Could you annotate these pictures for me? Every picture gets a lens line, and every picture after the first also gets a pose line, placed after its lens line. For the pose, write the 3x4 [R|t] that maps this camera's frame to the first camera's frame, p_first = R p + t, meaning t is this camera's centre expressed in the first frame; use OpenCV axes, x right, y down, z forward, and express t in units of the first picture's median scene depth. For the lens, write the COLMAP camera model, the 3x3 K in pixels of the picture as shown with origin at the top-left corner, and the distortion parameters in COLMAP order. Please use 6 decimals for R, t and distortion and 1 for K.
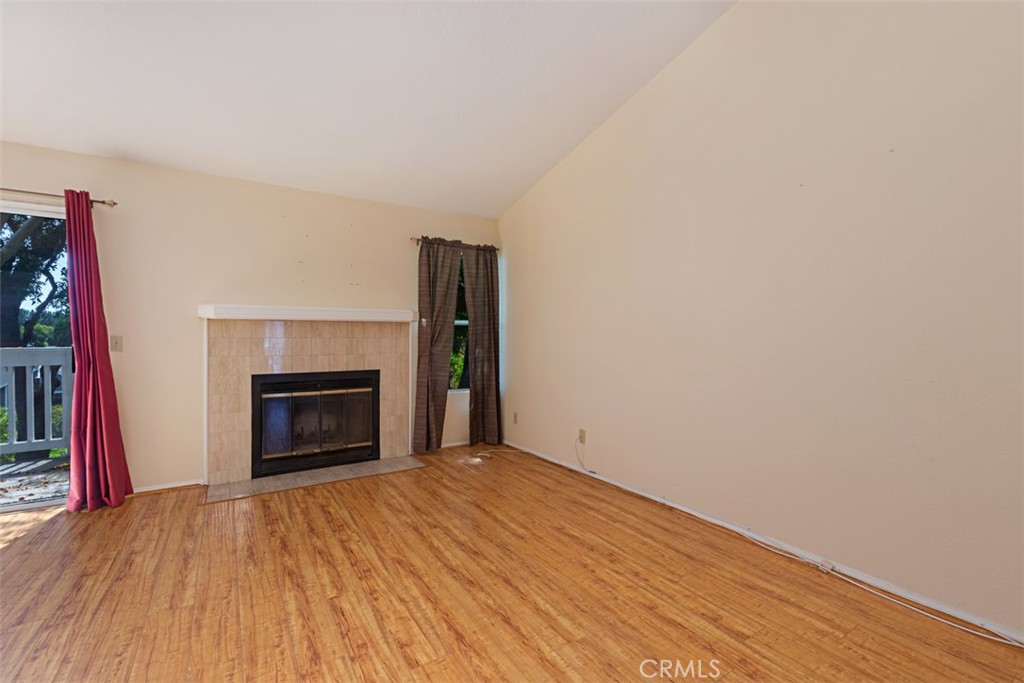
lens RADIAL K [[445.0, 0, 513.5], [0, 445.0, 344.5], [0, 0, 1]] dist [0.002143, 0.000611]
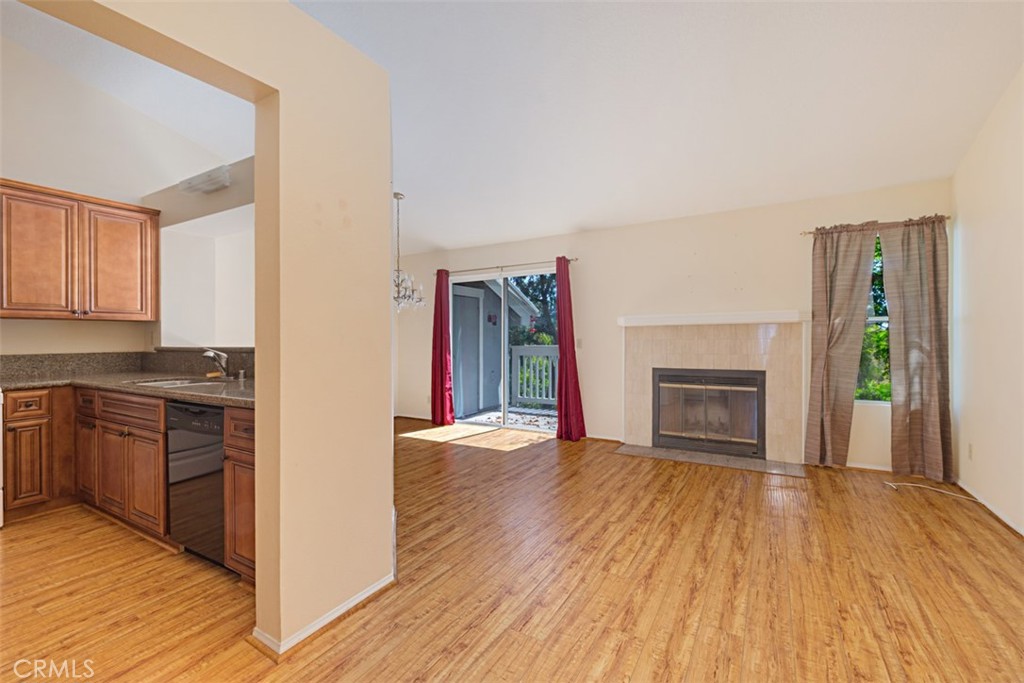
lens RADIAL K [[445.0, 0, 507.9], [0, 445.0, 335.0], [0, 0, 1]] dist [0.002143, 0.000611]
pose [[0.444414, -0.011866, -0.895743, 0.489299], [-0.010877, 0.999767, -0.018641, 0.001944], [0.895756, 0.018027, 0.444181, 0.043867]]
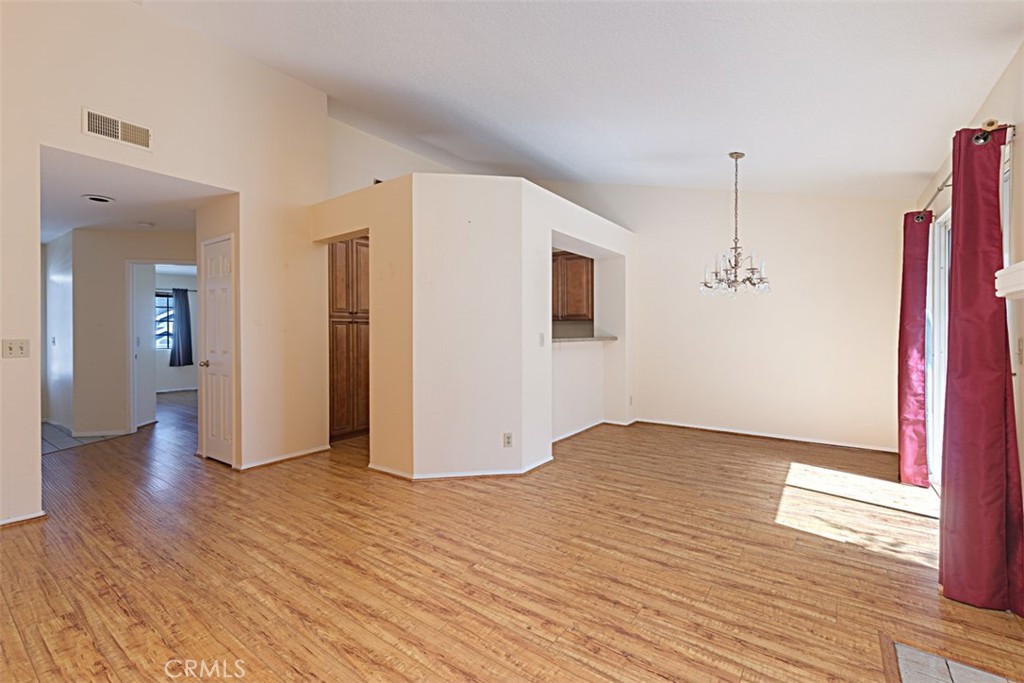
lens RADIAL K [[445.0, 0, 512.9], [0, 445.0, 334.2], [0, 0, 1]] dist [0.002143, 0.000611]
pose [[-0.932102, 0.002264, -0.362188, -0.058758], [-0.007659, 0.999634, 0.025958, -0.036444], [0.362114, 0.026969, -0.931743, 1.403179]]
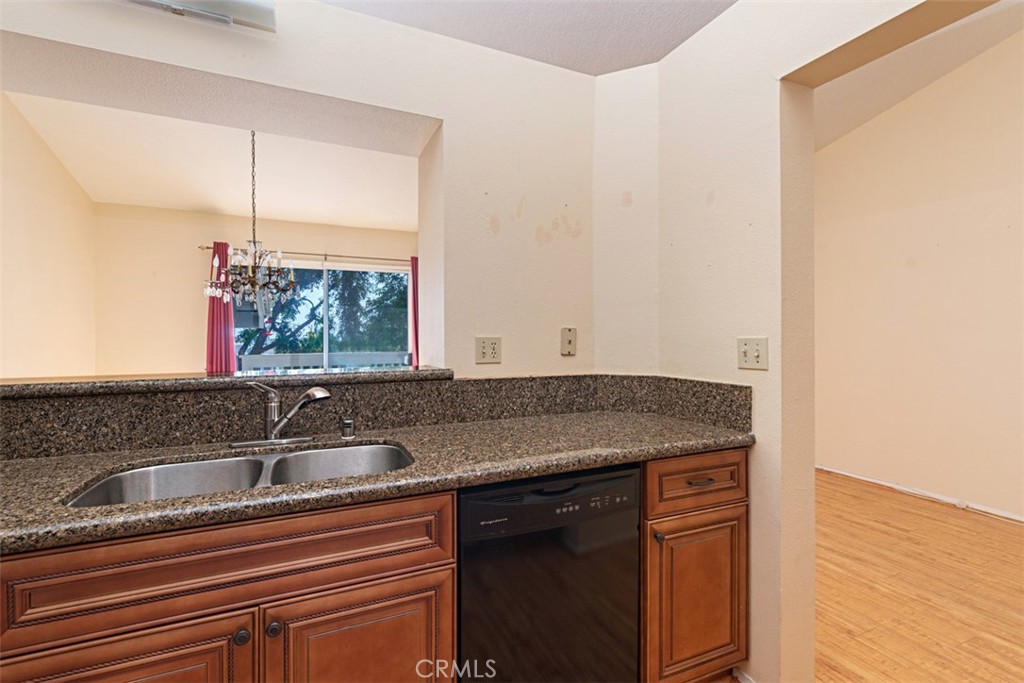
lens RADIAL K [[445.0, 0, 507.1], [0, 445.0, 342.4], [0, 0, 1]] dist [0.002143, 0.000611]
pose [[0.987074, -0.002953, -0.160239, -0.404932], [0.000639, 0.999895, -0.014490, -0.012750], [0.160265, 0.014200, 0.986972, -0.523986]]
